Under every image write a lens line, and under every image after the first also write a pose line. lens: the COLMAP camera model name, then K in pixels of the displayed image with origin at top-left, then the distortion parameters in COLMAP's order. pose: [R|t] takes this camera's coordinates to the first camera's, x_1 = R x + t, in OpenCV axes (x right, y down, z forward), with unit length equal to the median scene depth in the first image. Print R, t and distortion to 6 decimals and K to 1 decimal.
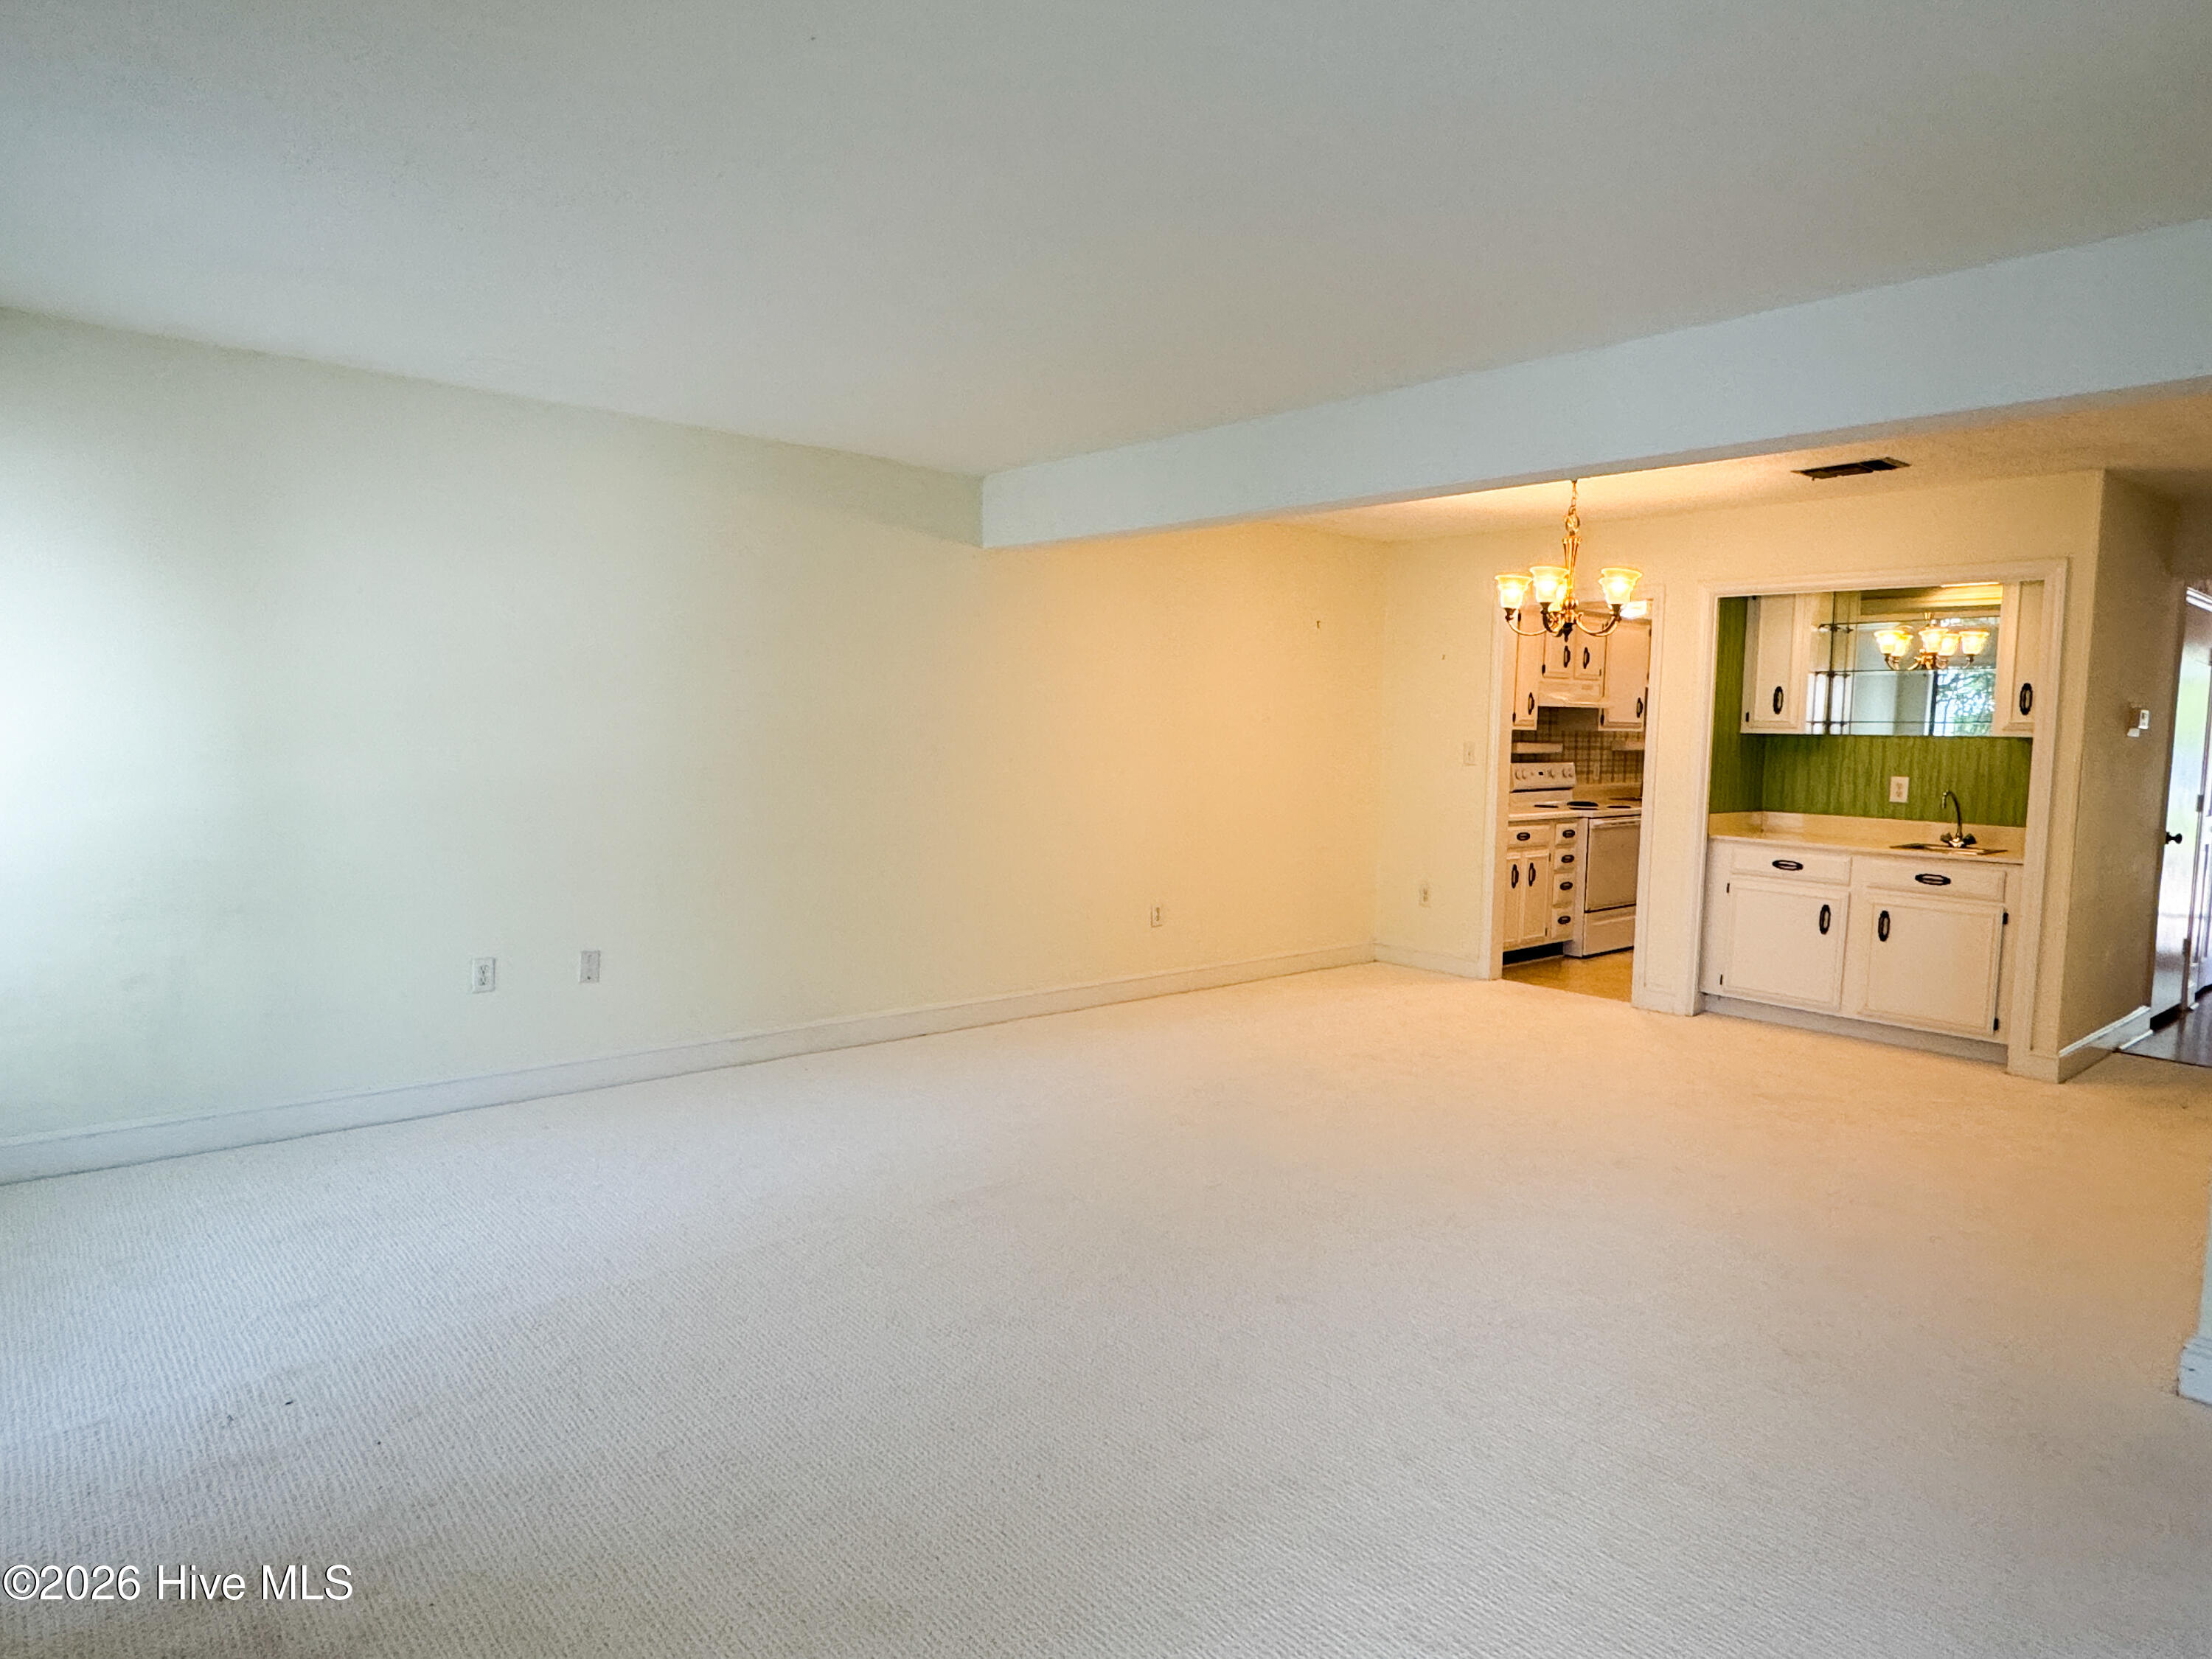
lens RADIAL K [[1342.1, 0, 1116.2], [0, 1342.1, 829.4], [0, 0, 1]] dist [0.014332, 0.002343]
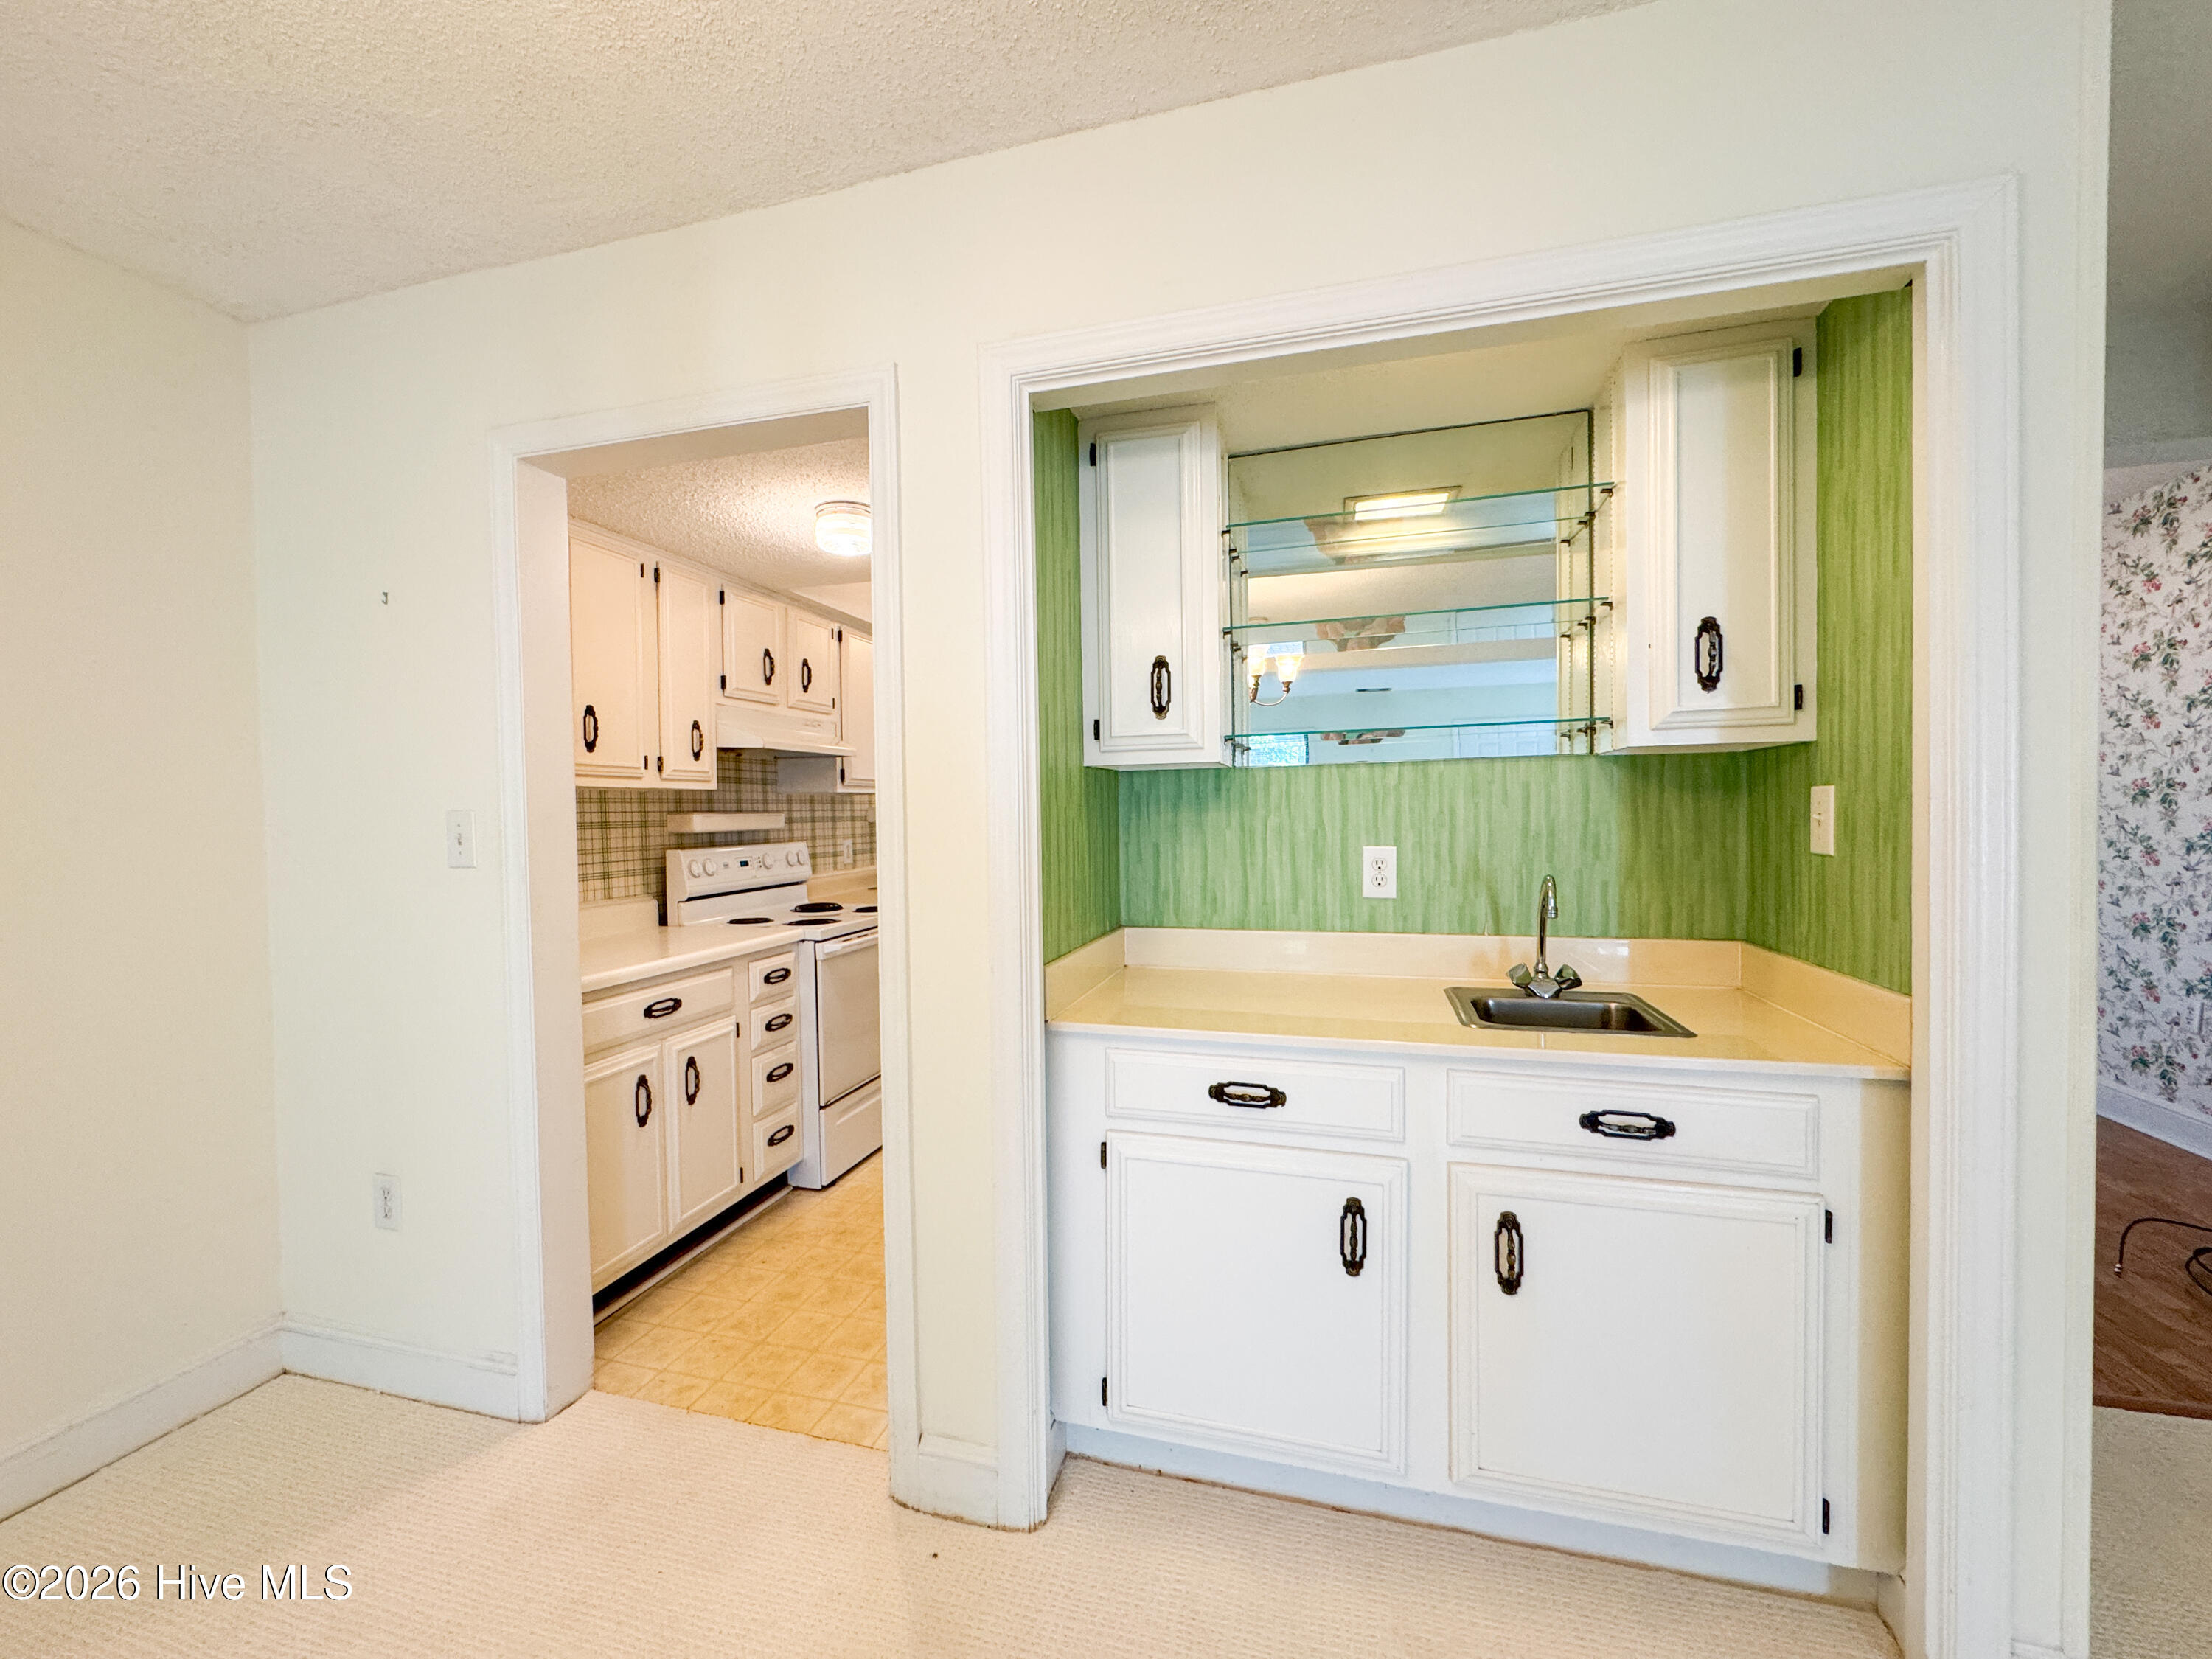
lens RADIAL K [[883.3, 0, 1097.3], [0, 883.3, 833.1], [0, 0, 1]] dist [-0.001834, 0.000361]
pose [[0.845101, -0.048083, 0.532440, 0.259630], [0.076291, 0.996601, -0.031089, -0.033469], [-0.529136, 0.066894, 0.845896, 0.628309]]
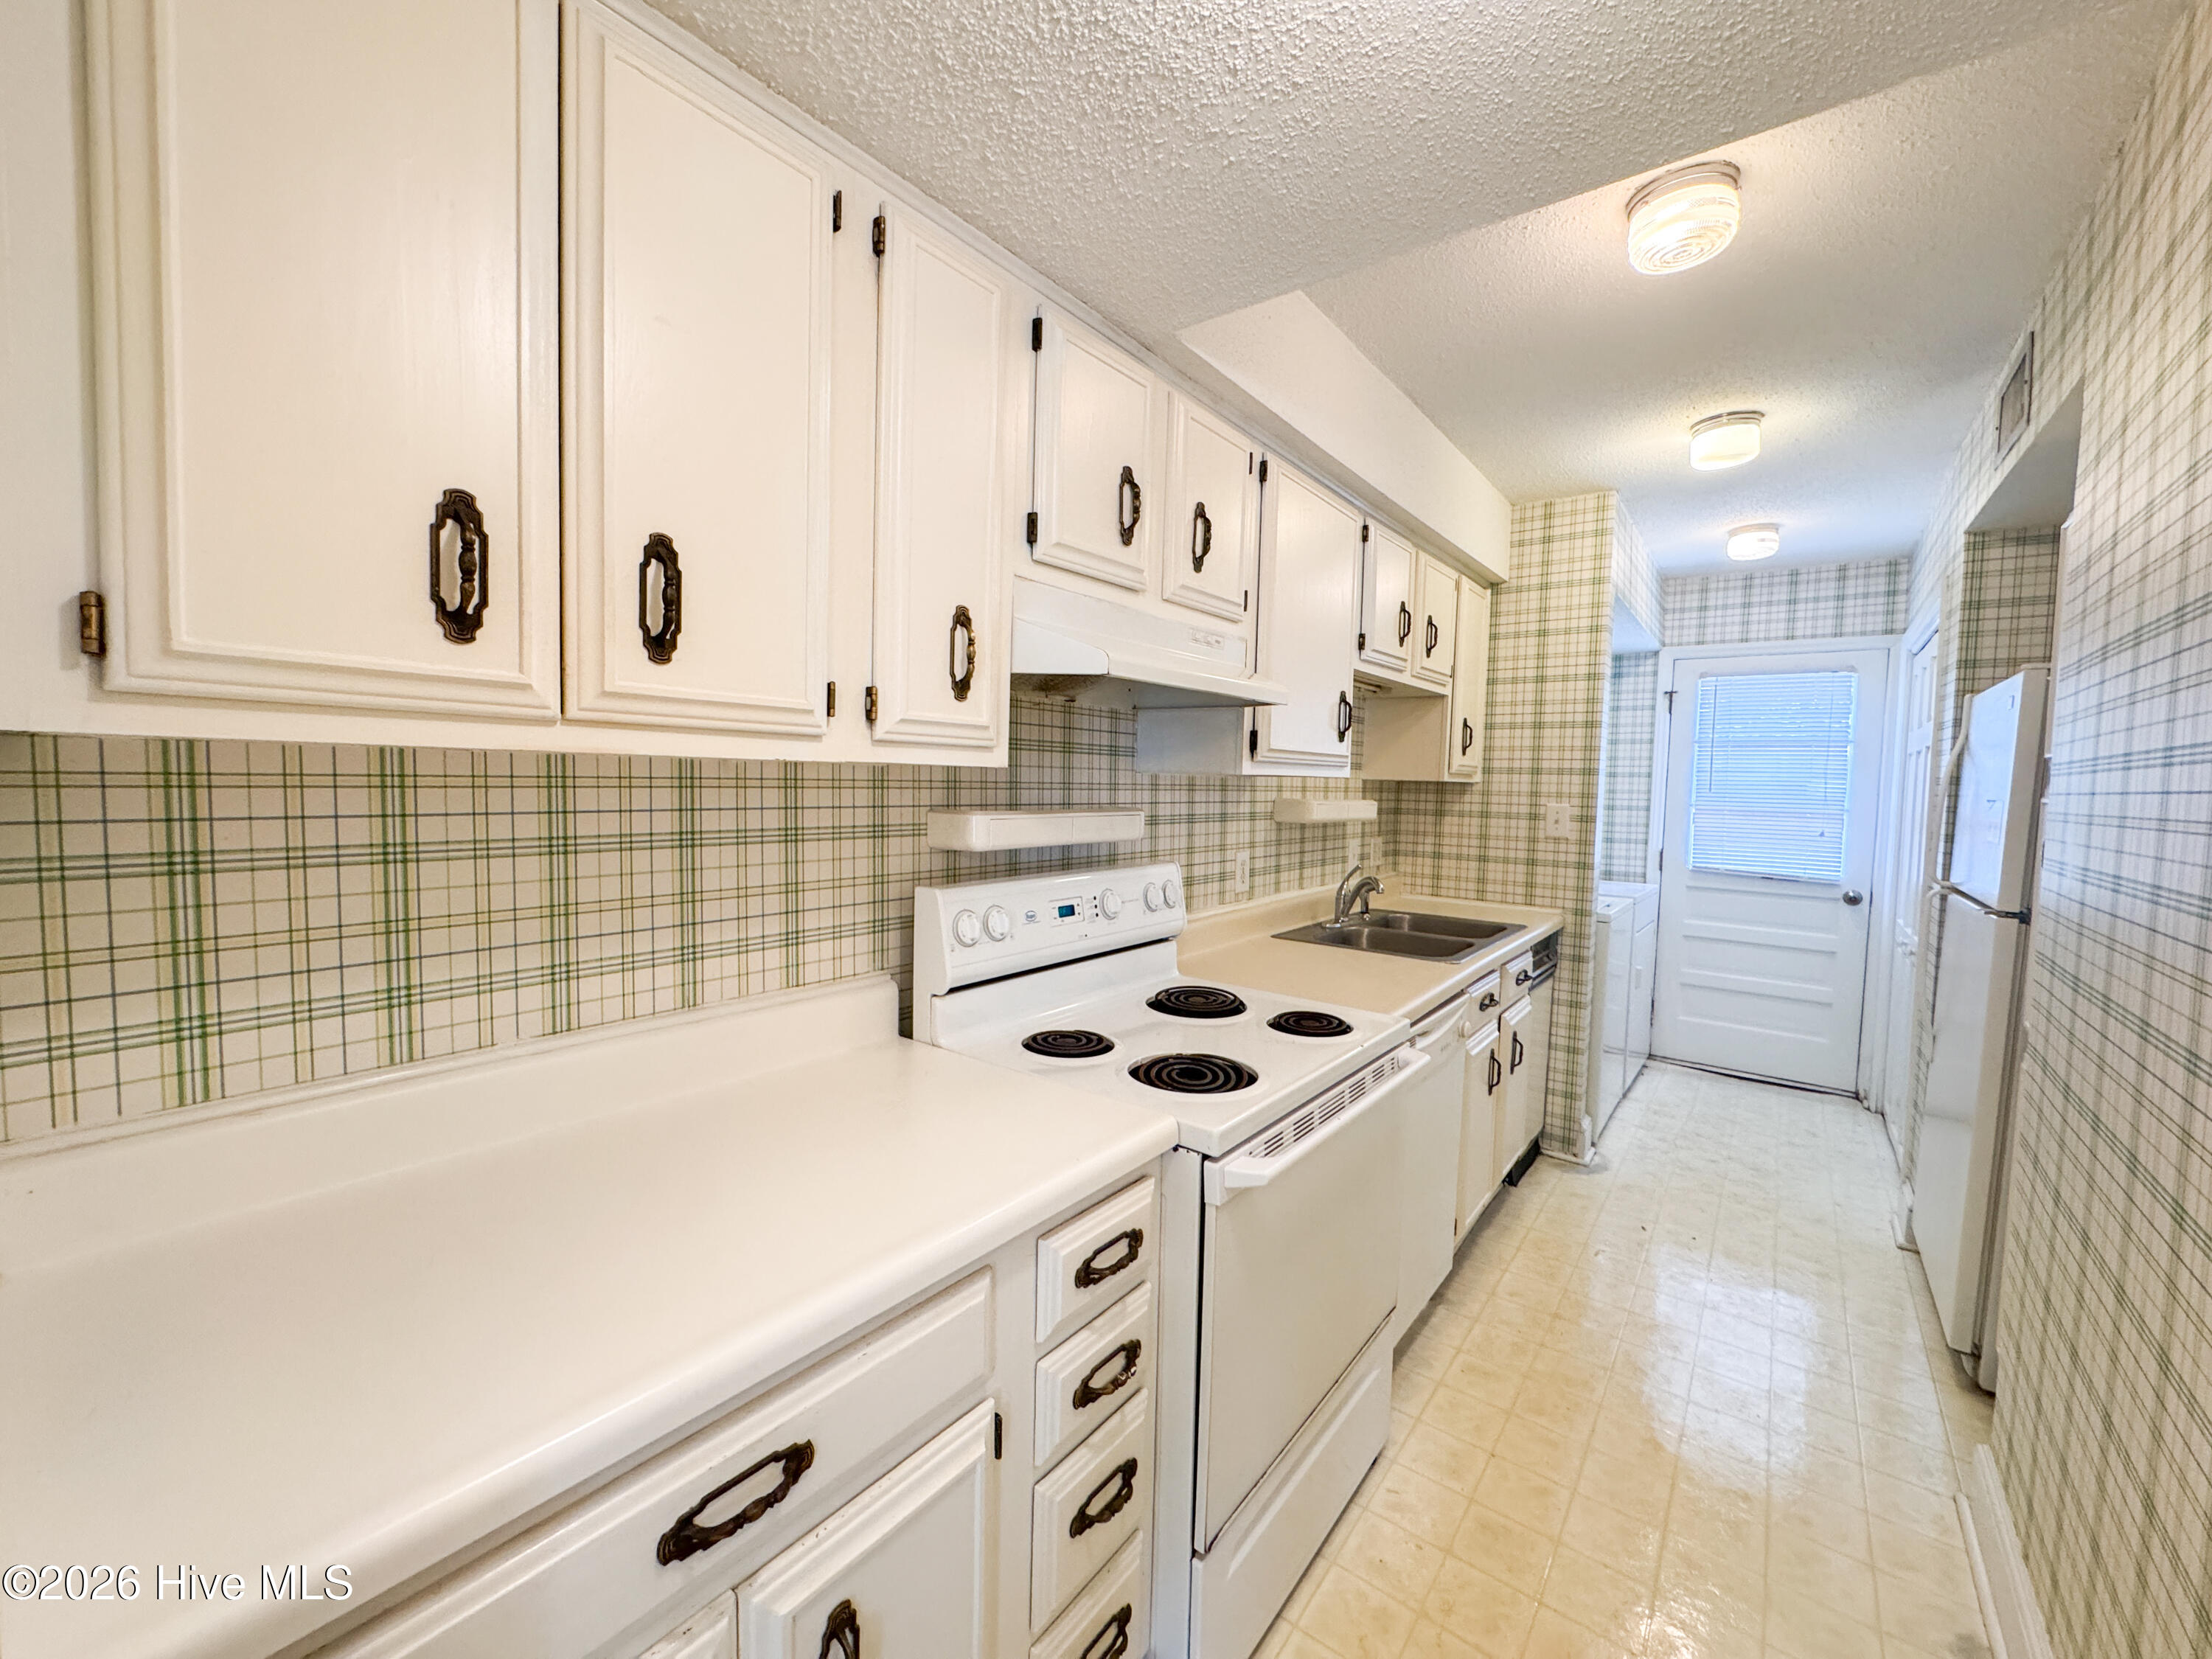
lens RADIAL K [[883.3, 0, 1092.7], [0, 883.3, 834.1], [0, 0, 1]] dist [-0.001834, 0.000361]
pose [[0.986180, -0.010307, 0.165357, 0.312972], [0.012841, 0.999816, -0.014261, -0.061116], [-0.165180, 0.016188, 0.986131, 0.866353]]
